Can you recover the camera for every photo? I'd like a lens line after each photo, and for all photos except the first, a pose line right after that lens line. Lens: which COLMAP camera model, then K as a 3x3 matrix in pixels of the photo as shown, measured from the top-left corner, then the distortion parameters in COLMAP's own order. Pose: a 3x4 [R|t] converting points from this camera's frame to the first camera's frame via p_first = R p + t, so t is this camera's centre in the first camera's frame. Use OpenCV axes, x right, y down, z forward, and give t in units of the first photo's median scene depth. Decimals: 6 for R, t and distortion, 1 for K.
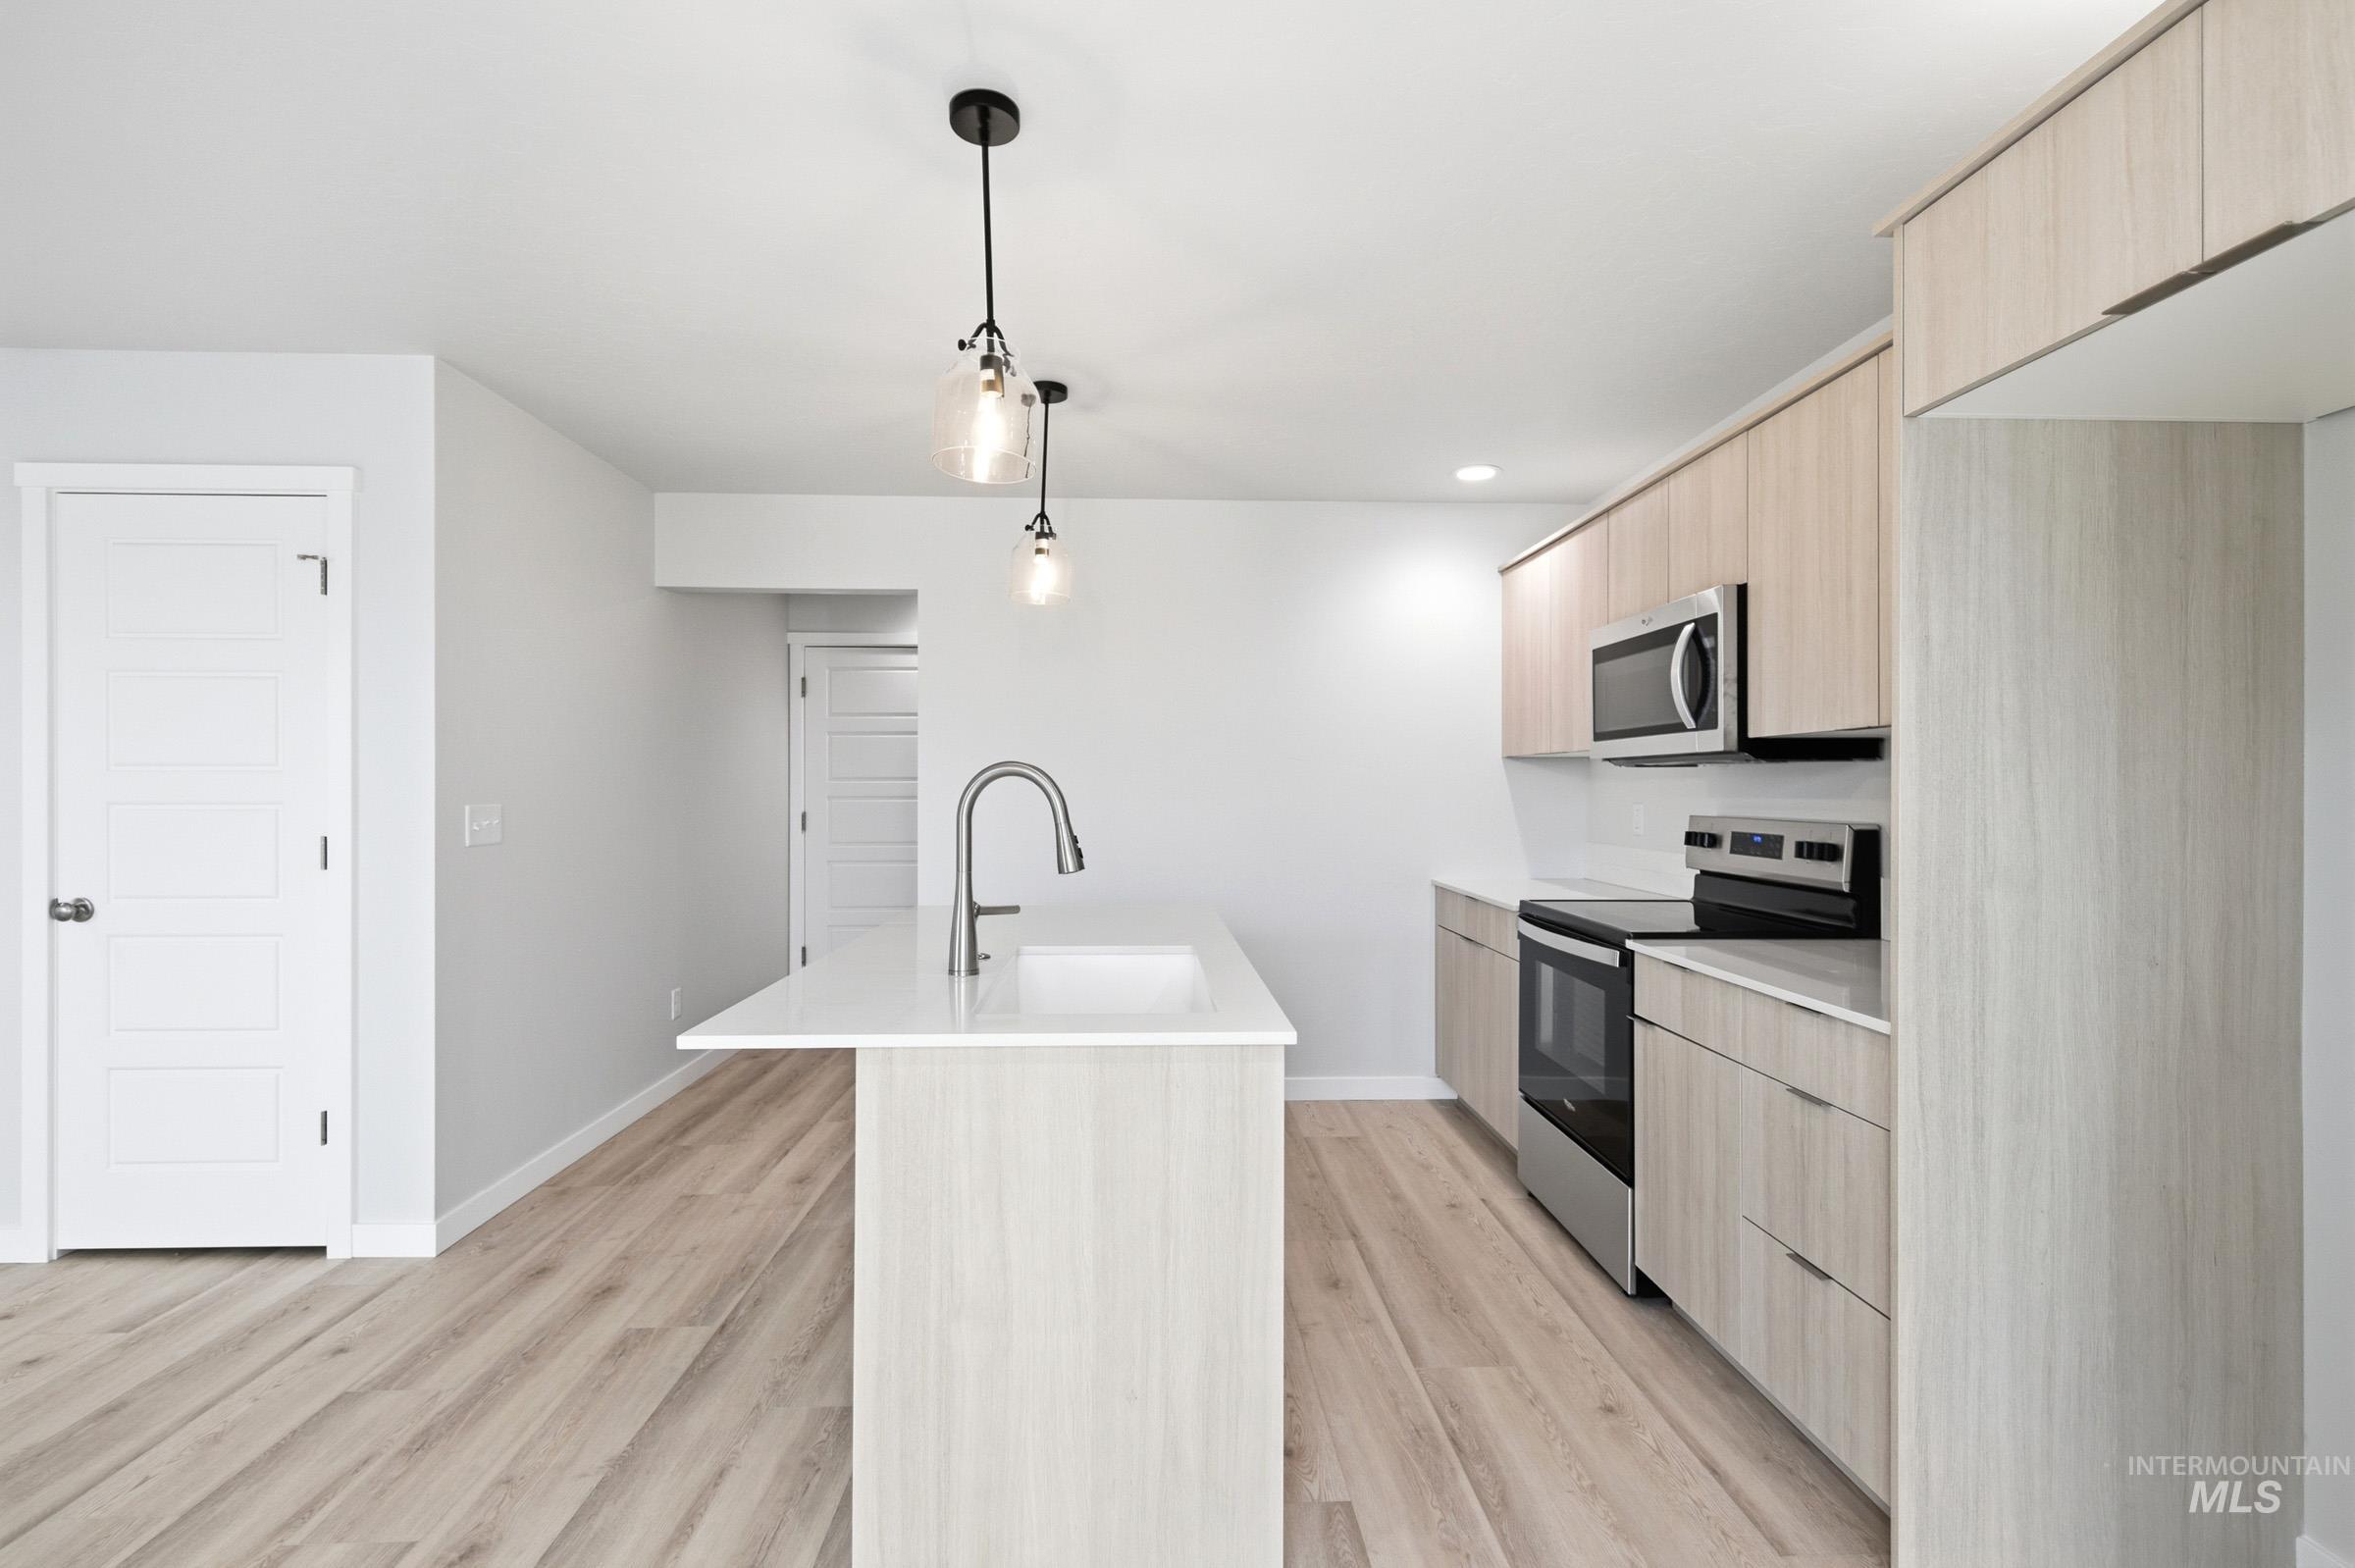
lens RADIAL K [[1053.5, 0, 1158.3], [0, 1053.5, 774.8], [0, 0, 1]] dist [0.012166, -0.004860]
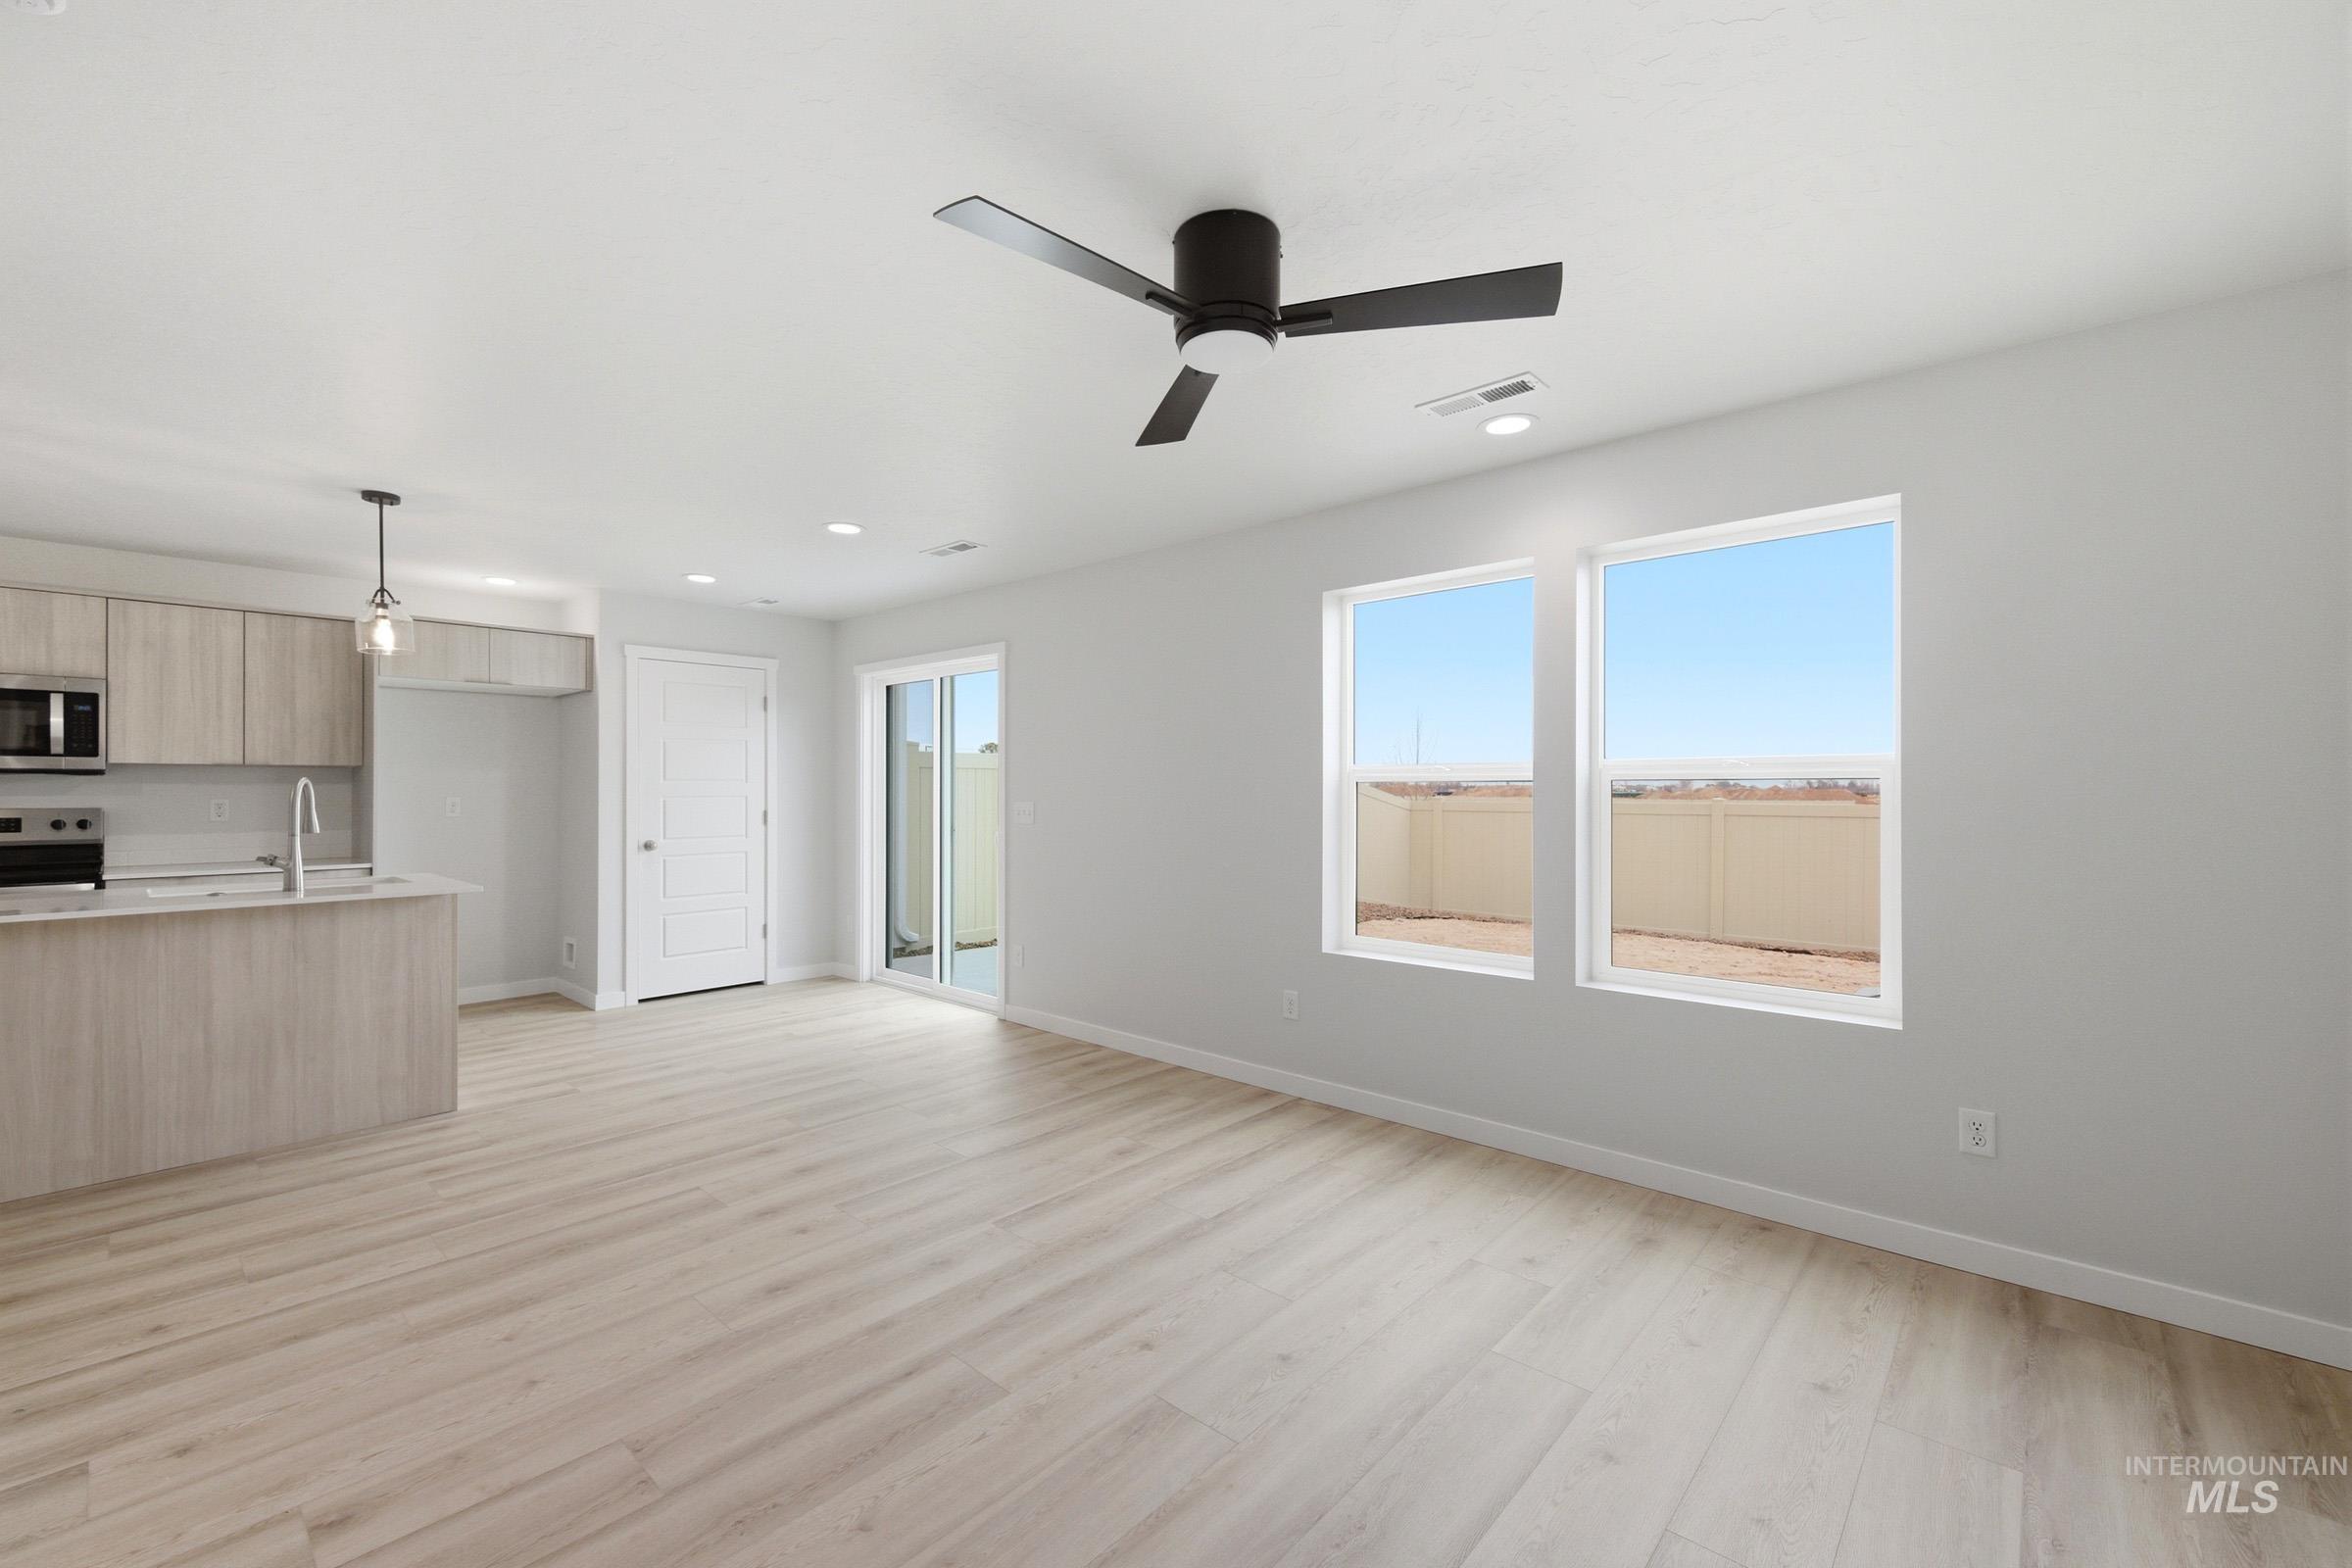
lens RADIAL K [[977.4, 0, 1182.7], [0, 977.4, 783.3], [0, 0, 1]] dist [0.002056, -0.001060]
pose [[-0.717099, -0.000291, 0.696971, -1.759111], [-0.012060, 0.999855, -0.011991, -0.000928], [-0.696867, -0.017004, -0.716999, 0.801343]]
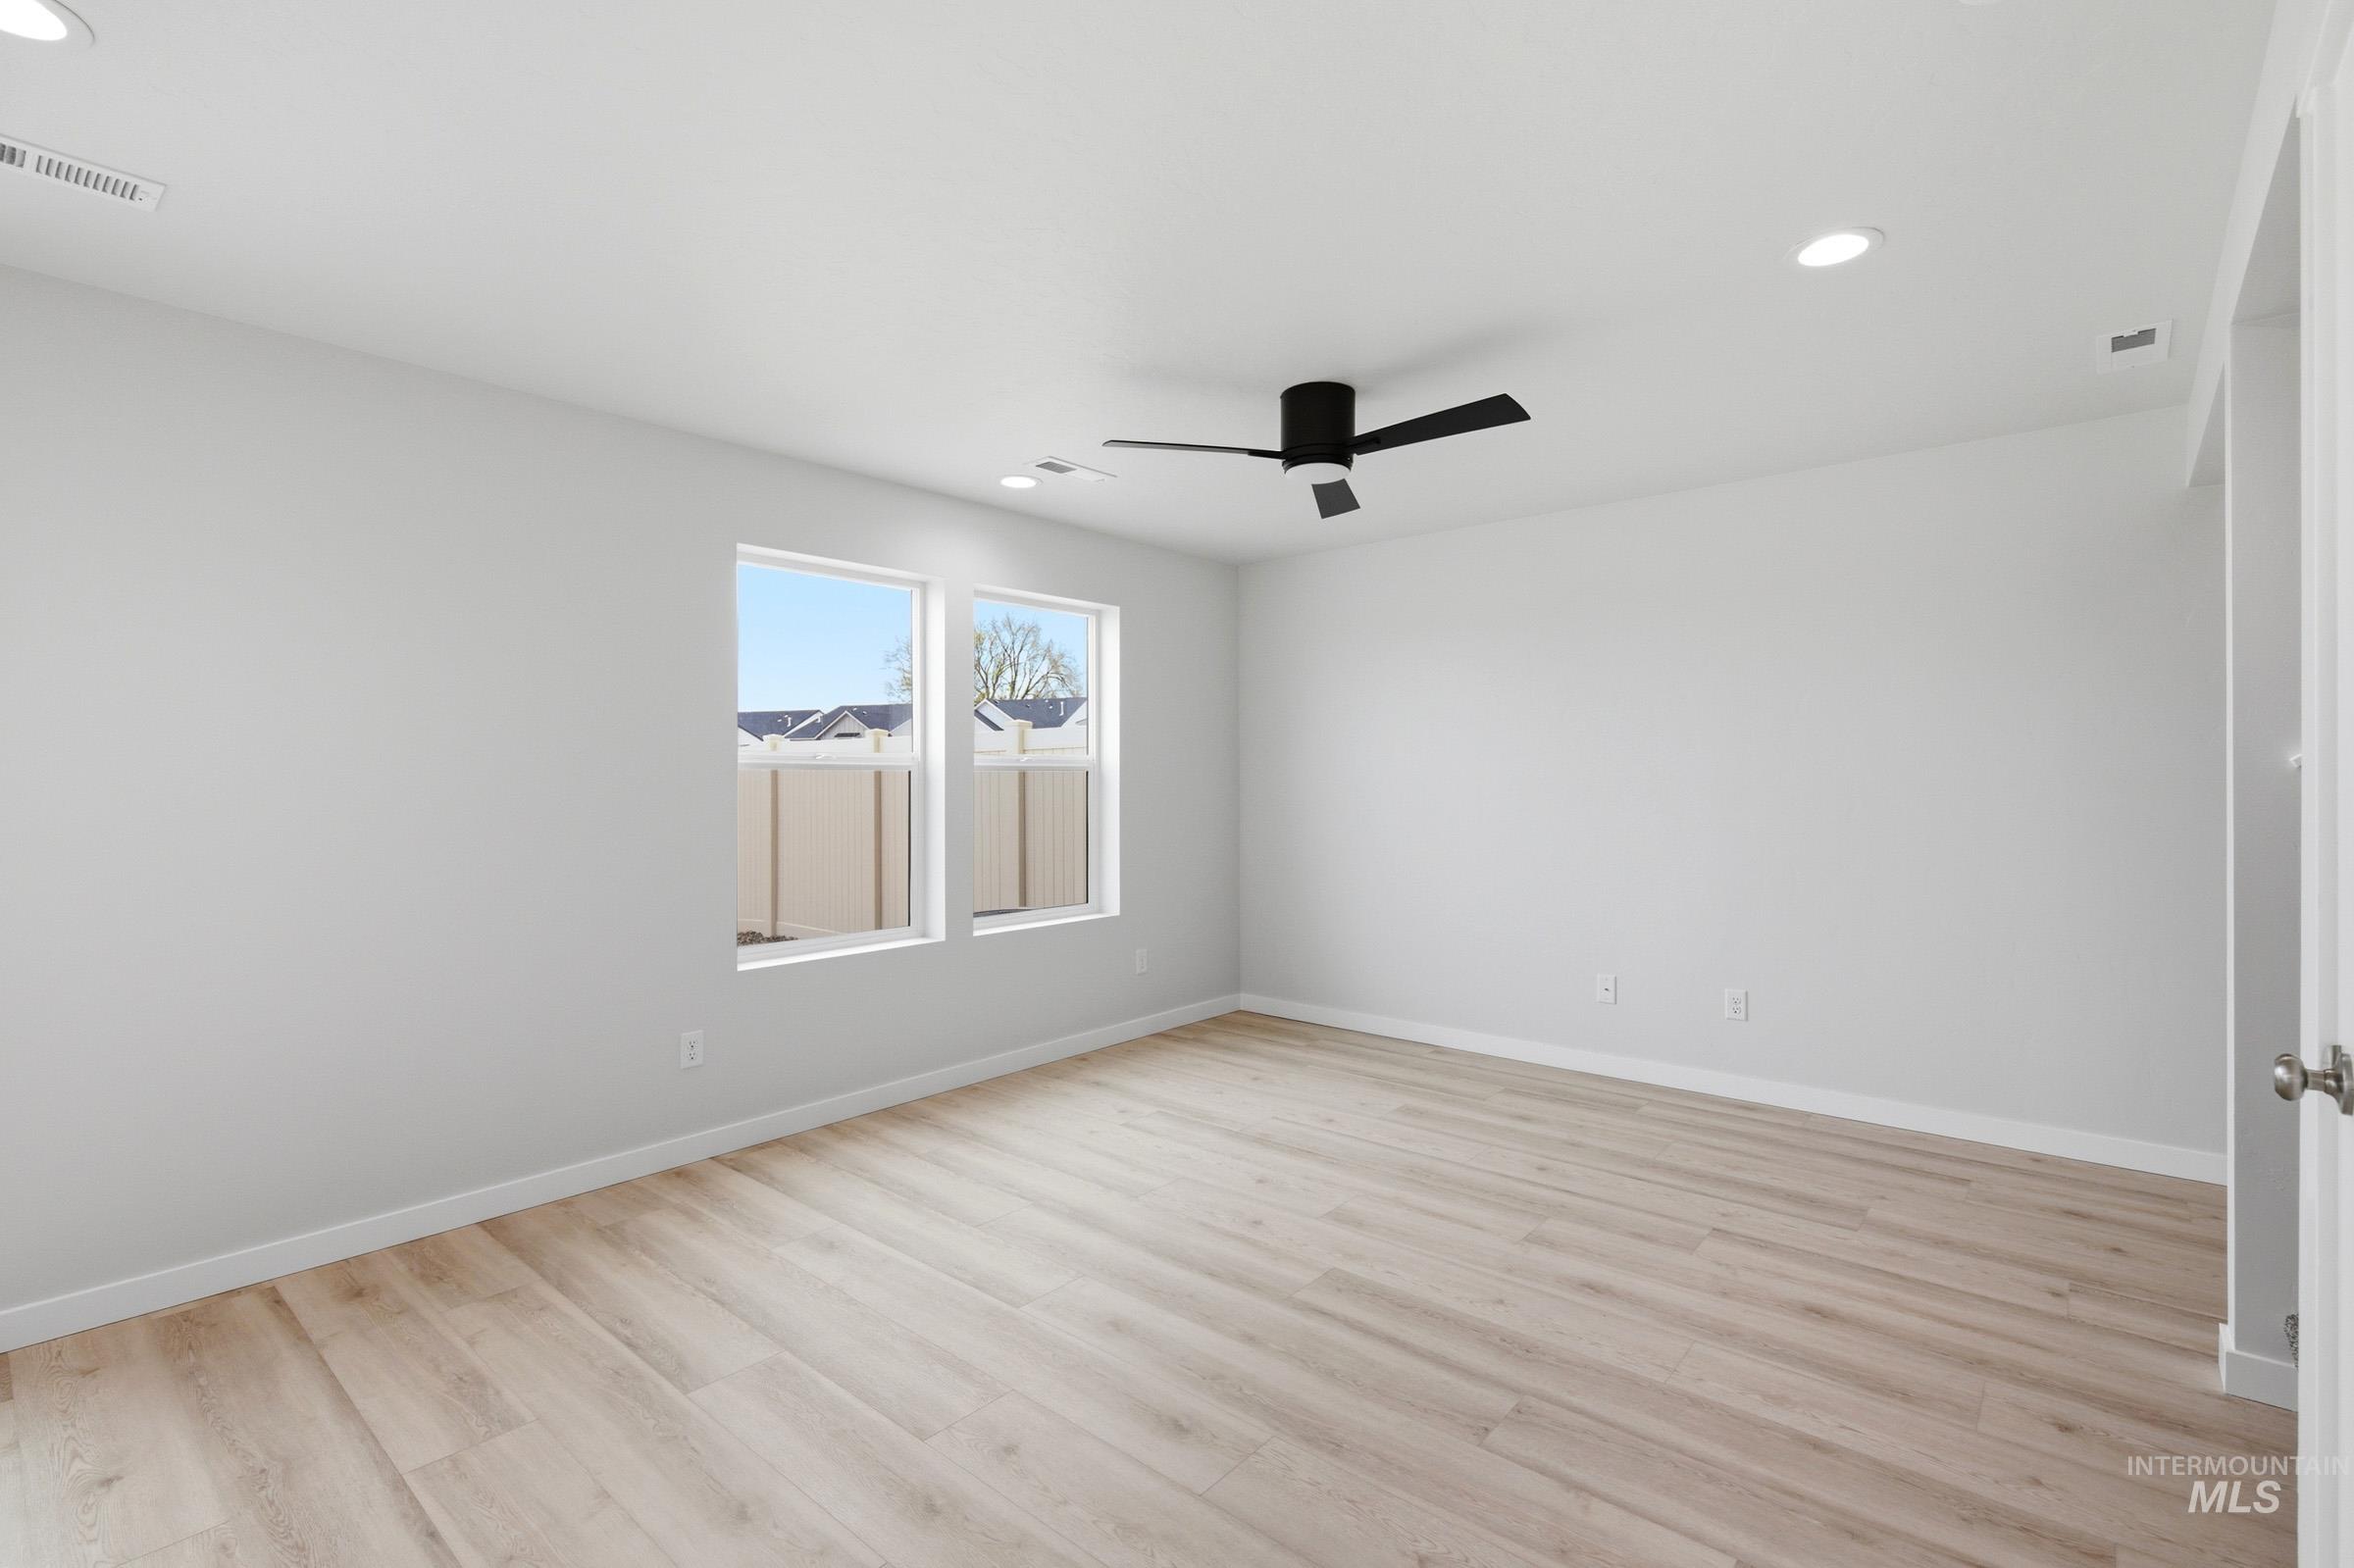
lens RADIAL K [[1052.9, 0, 1198.9], [0, 1052.9, 789.3], [0, 0, 1]] dist [0.012166, -0.004860]
pose [[-0.667977, 0.006549, -0.744153, -0.403623], [0.009657, 0.999953, 0.000132, 0.008701], [0.744119, -0.007098, -0.668009, 0.912057]]
